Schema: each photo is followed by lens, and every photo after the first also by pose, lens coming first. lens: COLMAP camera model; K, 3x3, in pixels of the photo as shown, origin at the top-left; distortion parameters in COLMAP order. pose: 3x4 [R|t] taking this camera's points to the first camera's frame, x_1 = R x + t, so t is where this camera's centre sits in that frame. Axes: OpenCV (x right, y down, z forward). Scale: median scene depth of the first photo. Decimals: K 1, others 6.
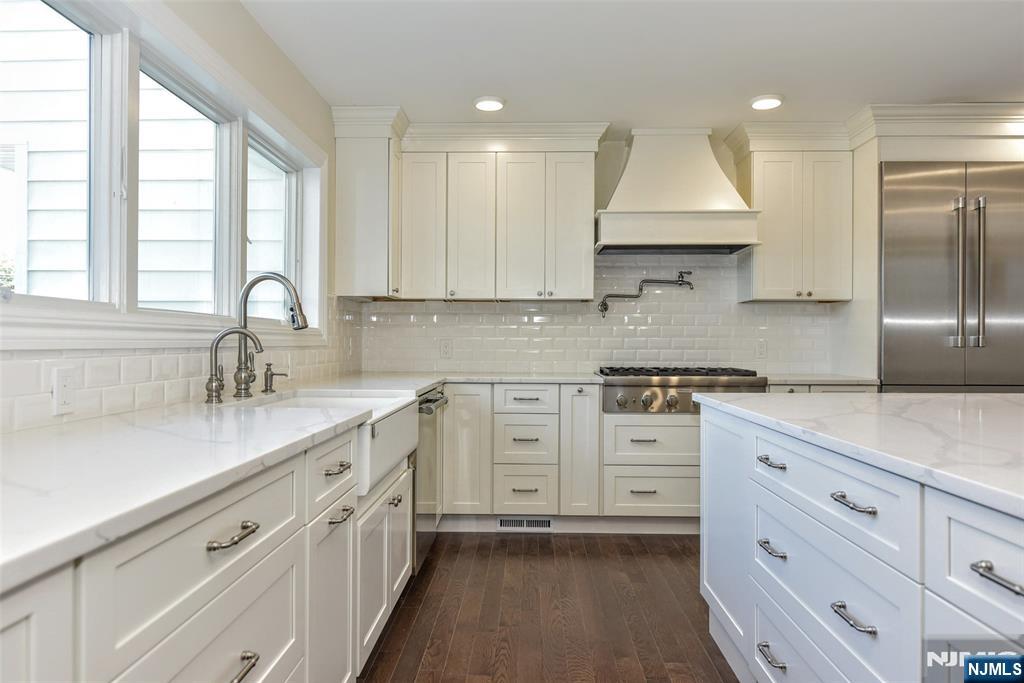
lens RADIAL K [[677.3, 0, 512.0], [0, 677.3, 341.5], [0, 0, 1]] dist [-0.001549, -0.000479]
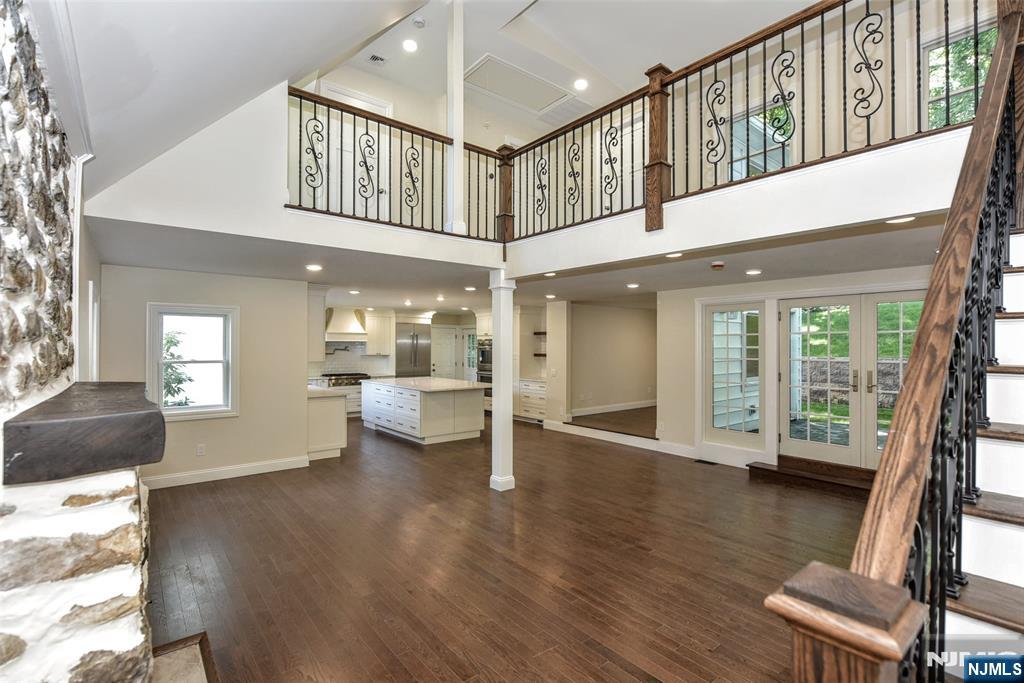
lens RADIAL K [[554.7, 0, 528.7], [0, 554.7, 340.9], [0, 0, 1]] dist [-0.000029, 0.000067]
pose [[0.739478, 0.001079, 0.673180, -1.092002], [0.001172, 0.999995, -0.002890, -0.134854], [-0.673180, 0.002926, 0.739473, -1.964530]]
